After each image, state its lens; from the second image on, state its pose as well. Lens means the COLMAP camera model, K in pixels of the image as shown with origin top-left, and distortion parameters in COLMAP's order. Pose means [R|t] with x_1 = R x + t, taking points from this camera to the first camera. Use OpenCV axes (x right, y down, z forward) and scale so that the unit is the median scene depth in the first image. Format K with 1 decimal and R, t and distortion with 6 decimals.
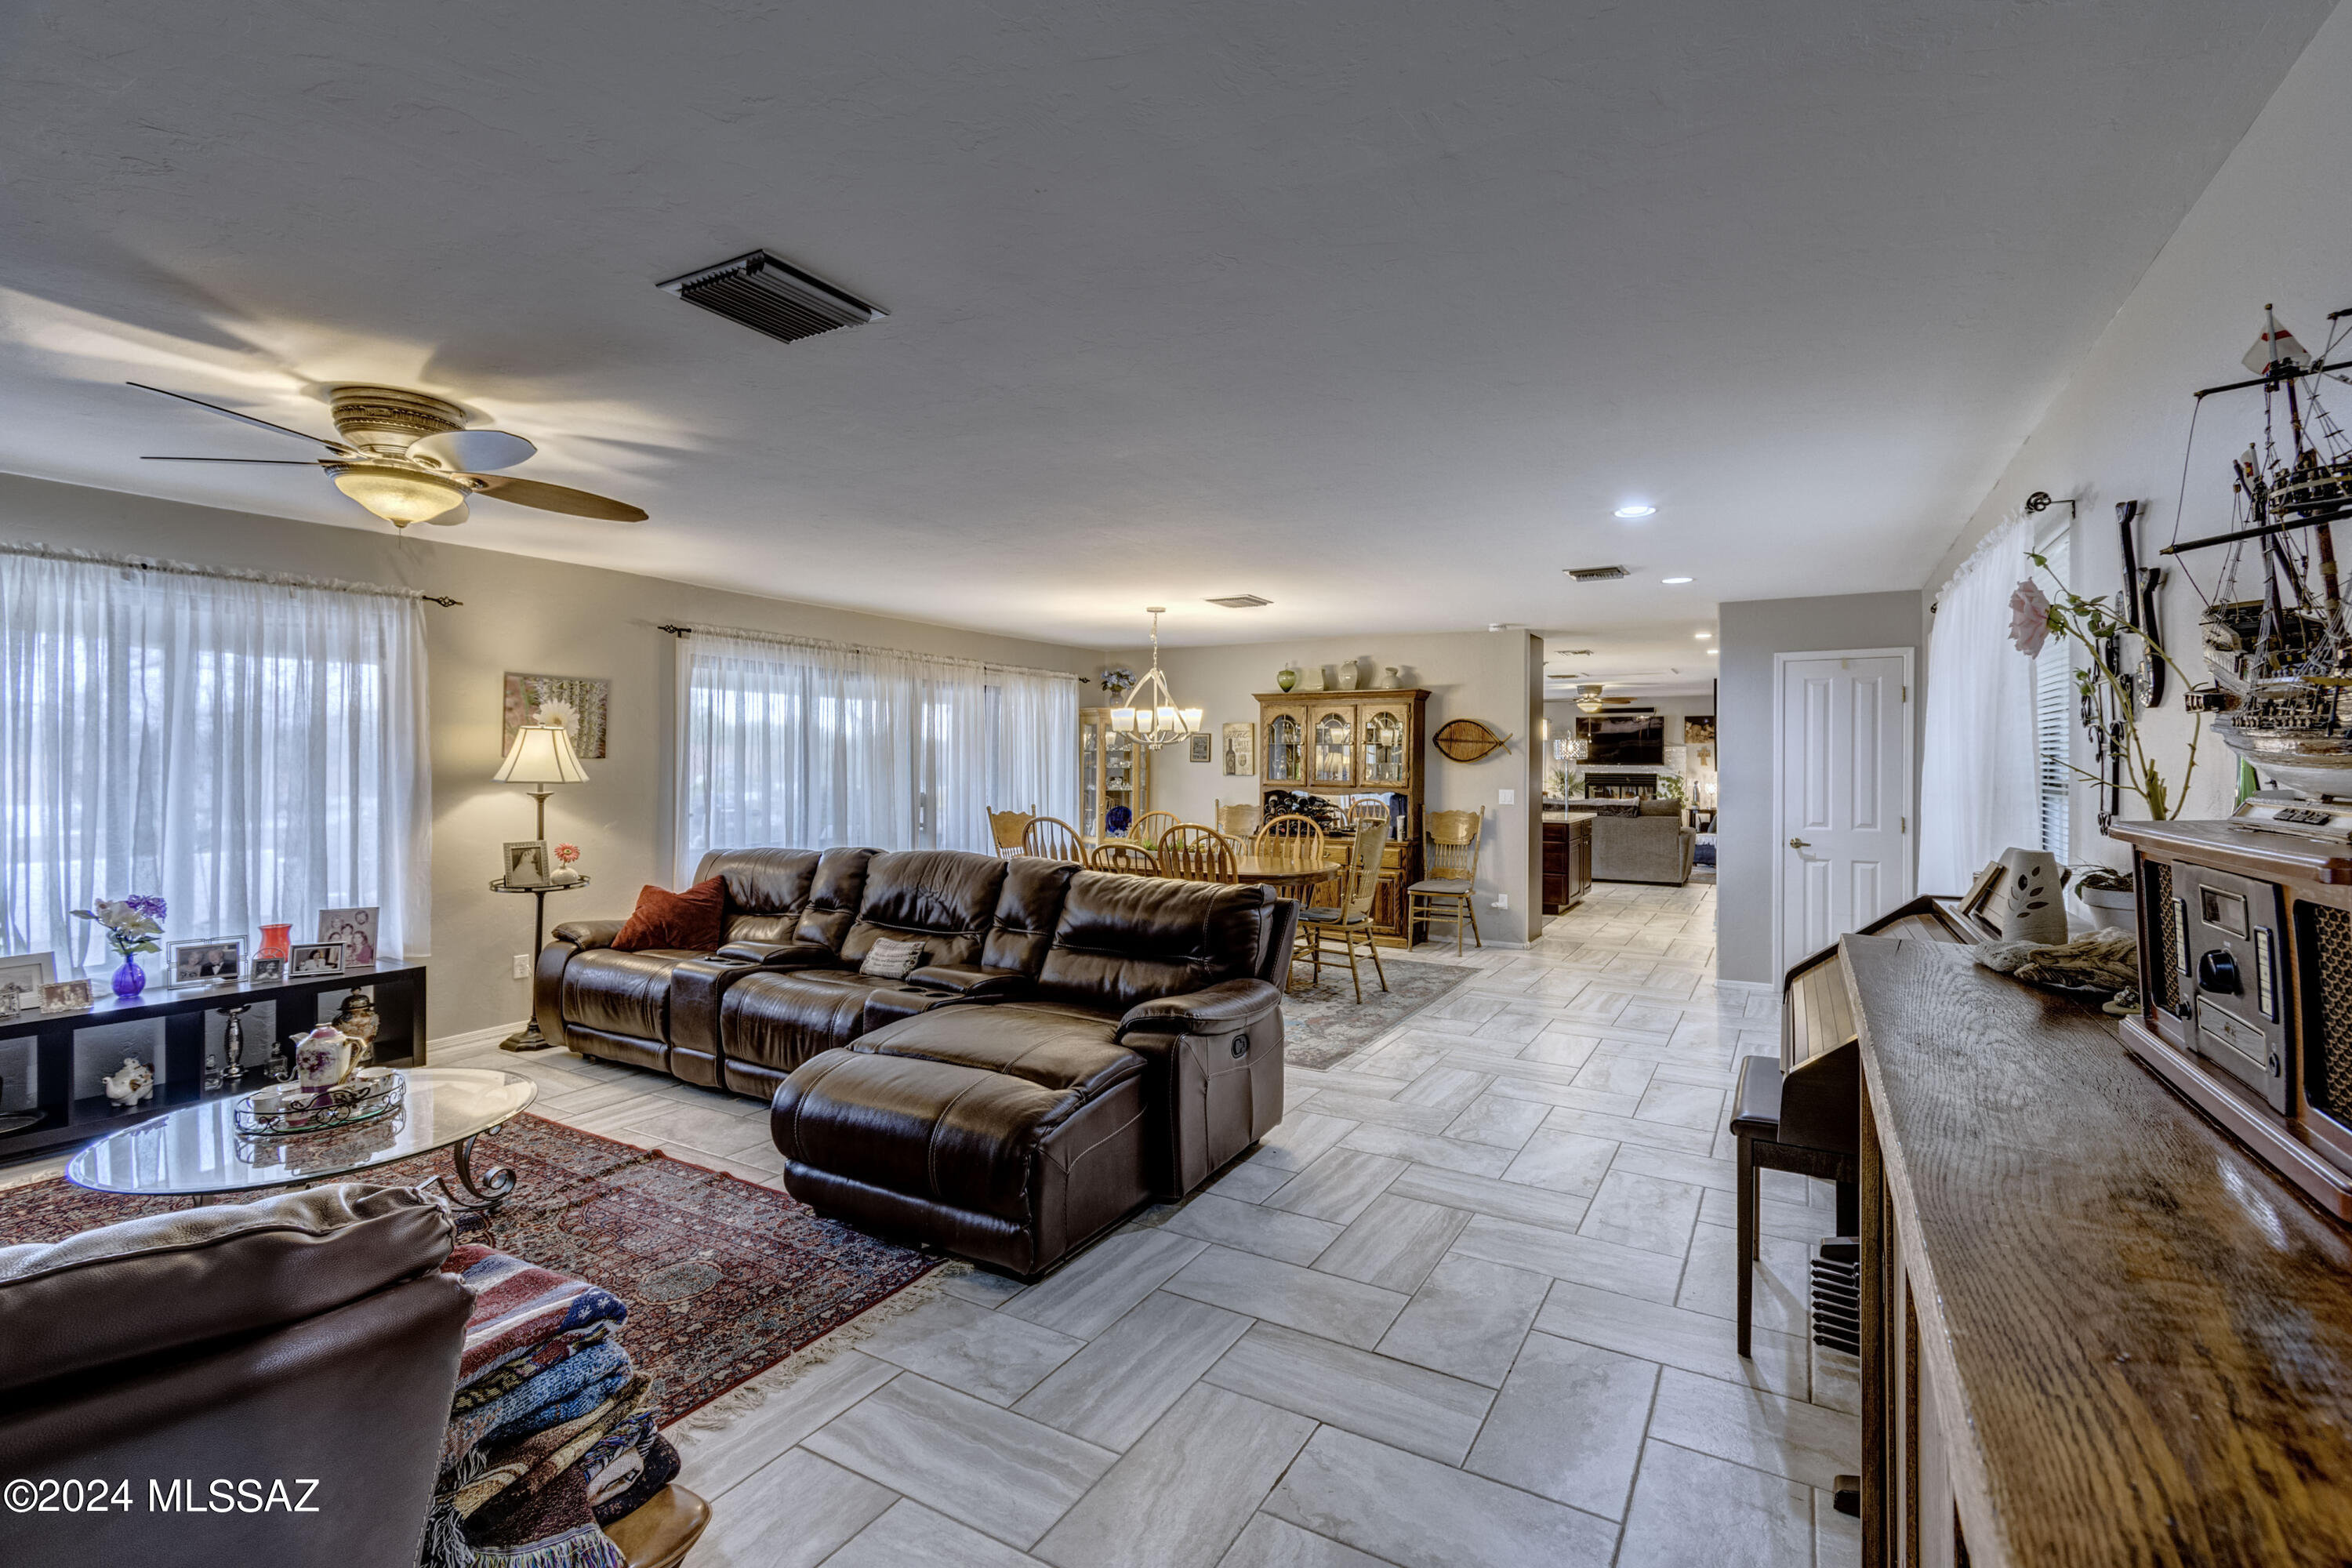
lens RADIAL K [[1042.6, 0, 1208.1], [0, 1042.6, 773.2], [0, 0, 1]] dist [0.003107, -0.001536]
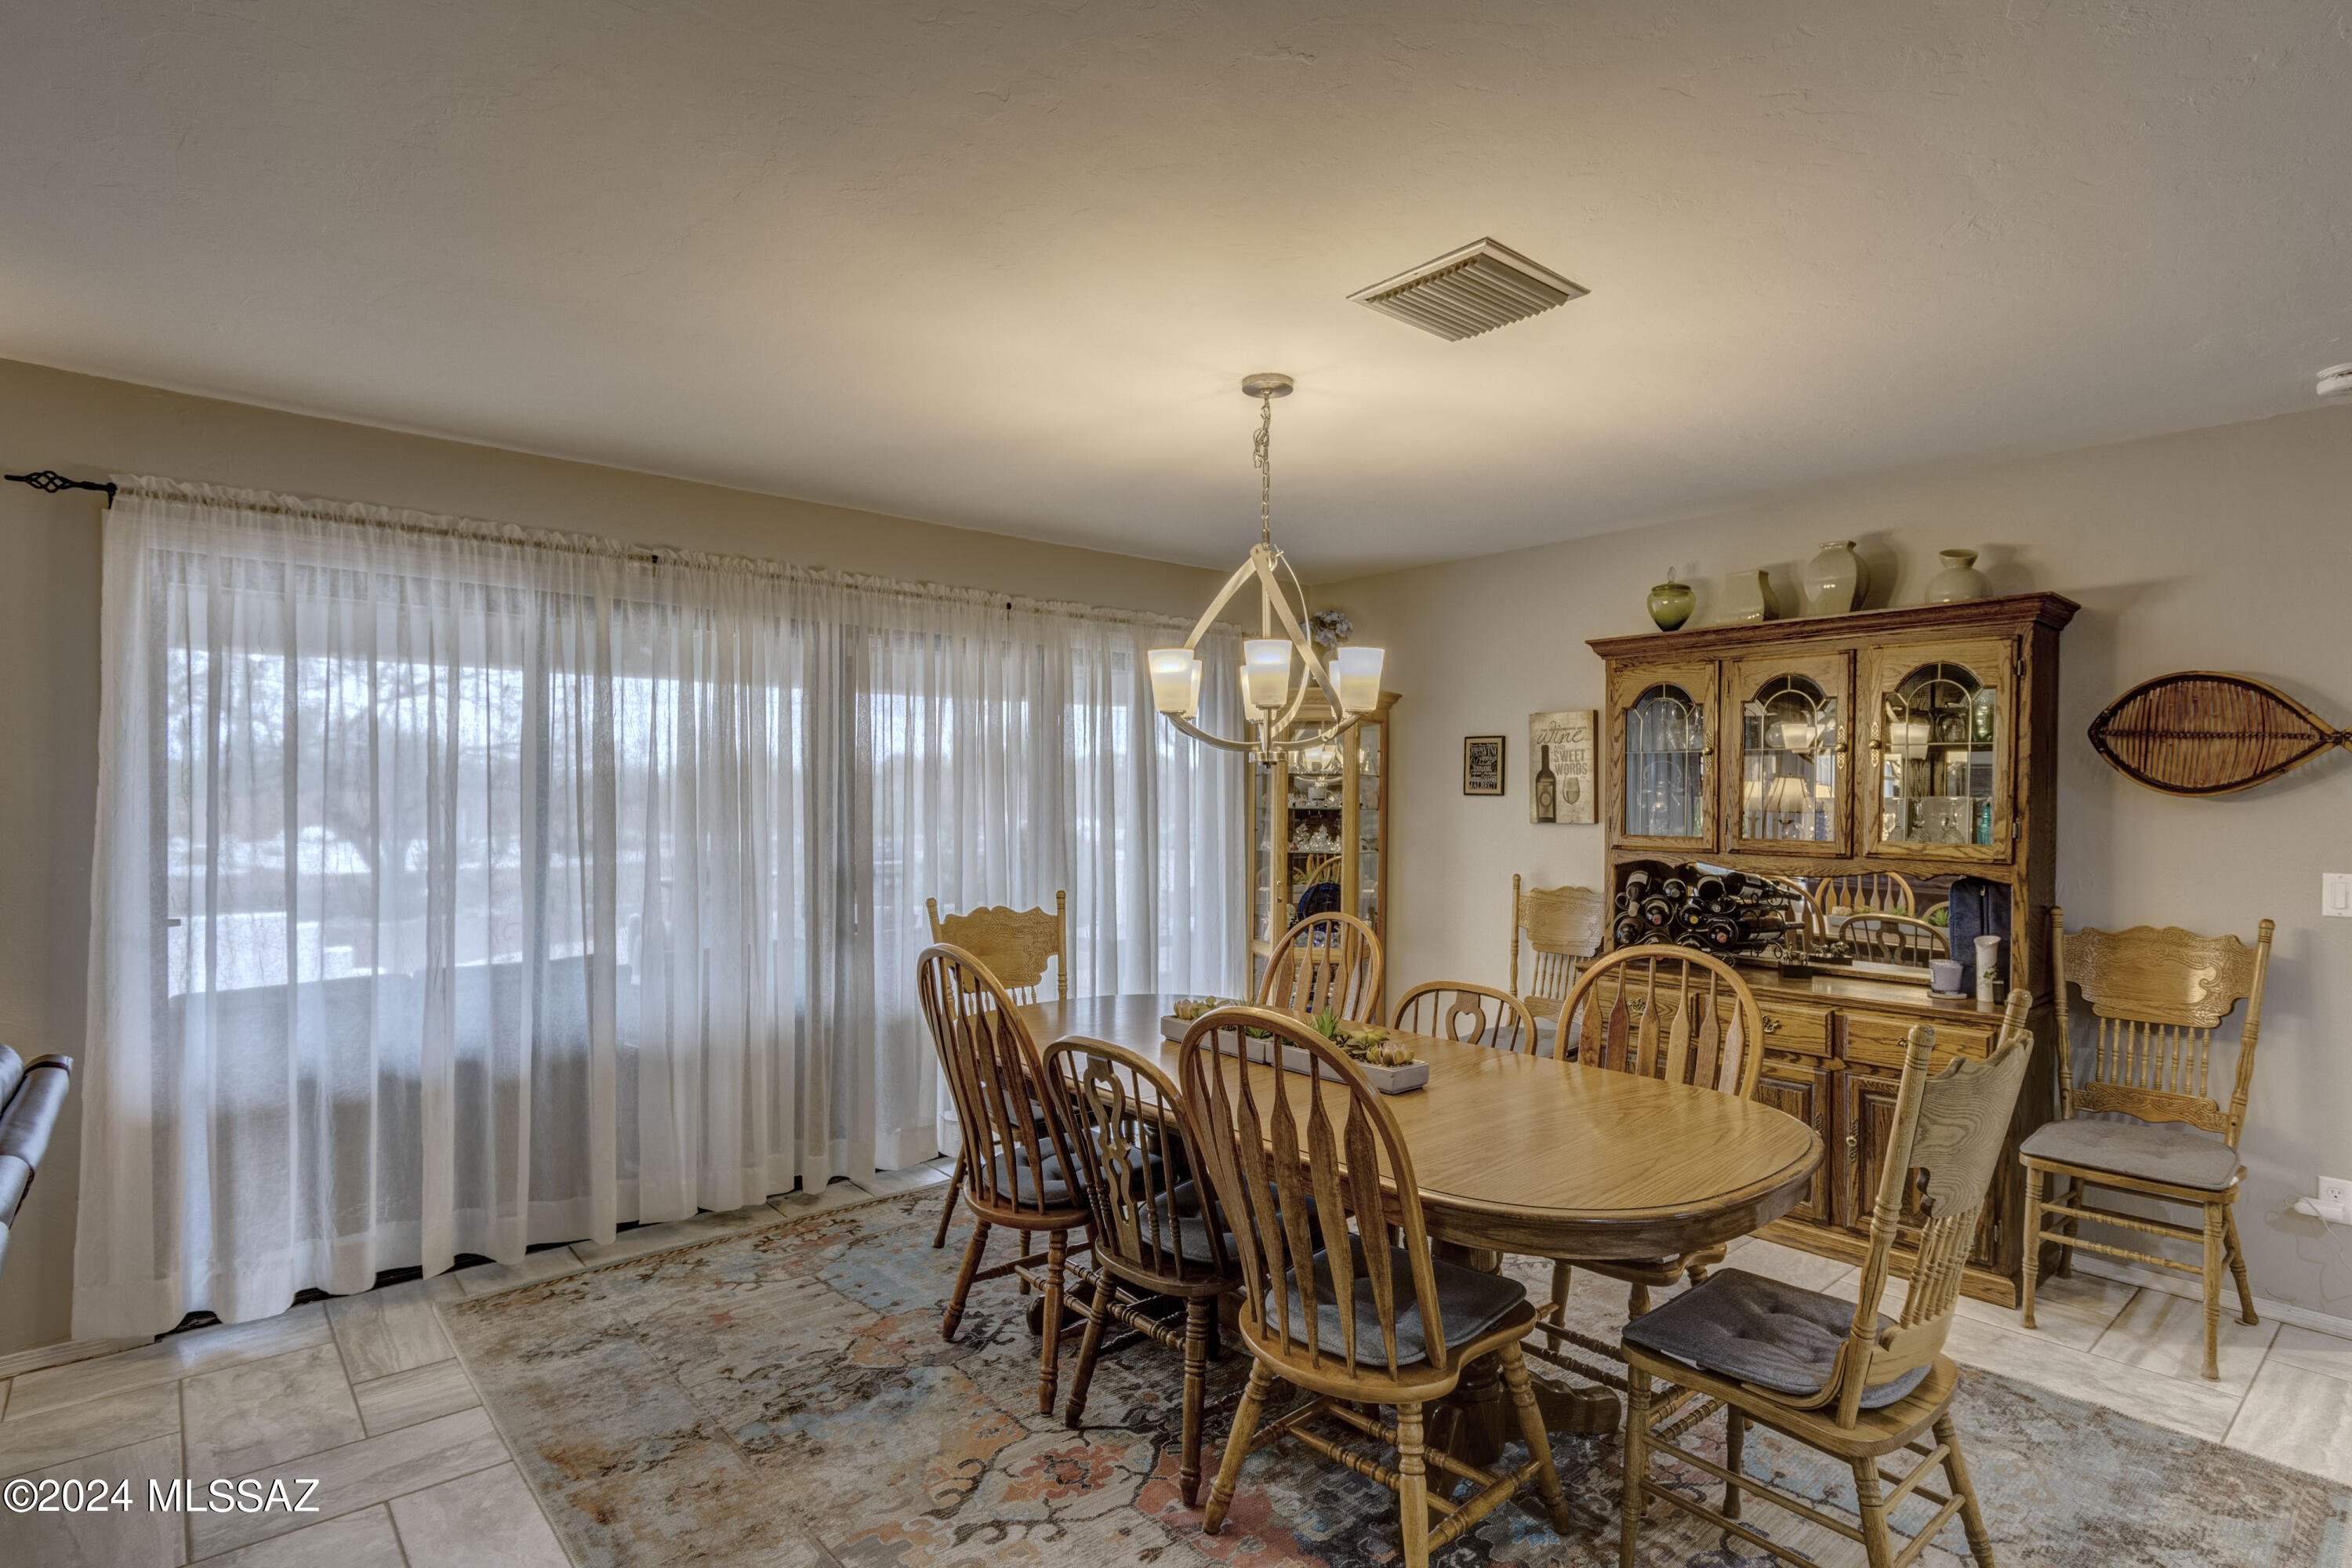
lens RADIAL K [[1191.3, 0, 1210.5], [0, 1191.3, 795.8], [0, 0, 1]] dist [-0.006159, -0.001035]
pose [[0.946838, -0.001588, -0.321706, 0.082871], [-0.001519, 0.999955, -0.009407, -0.008608], [0.321706, 0.009396, 0.946793, 0.730782]]
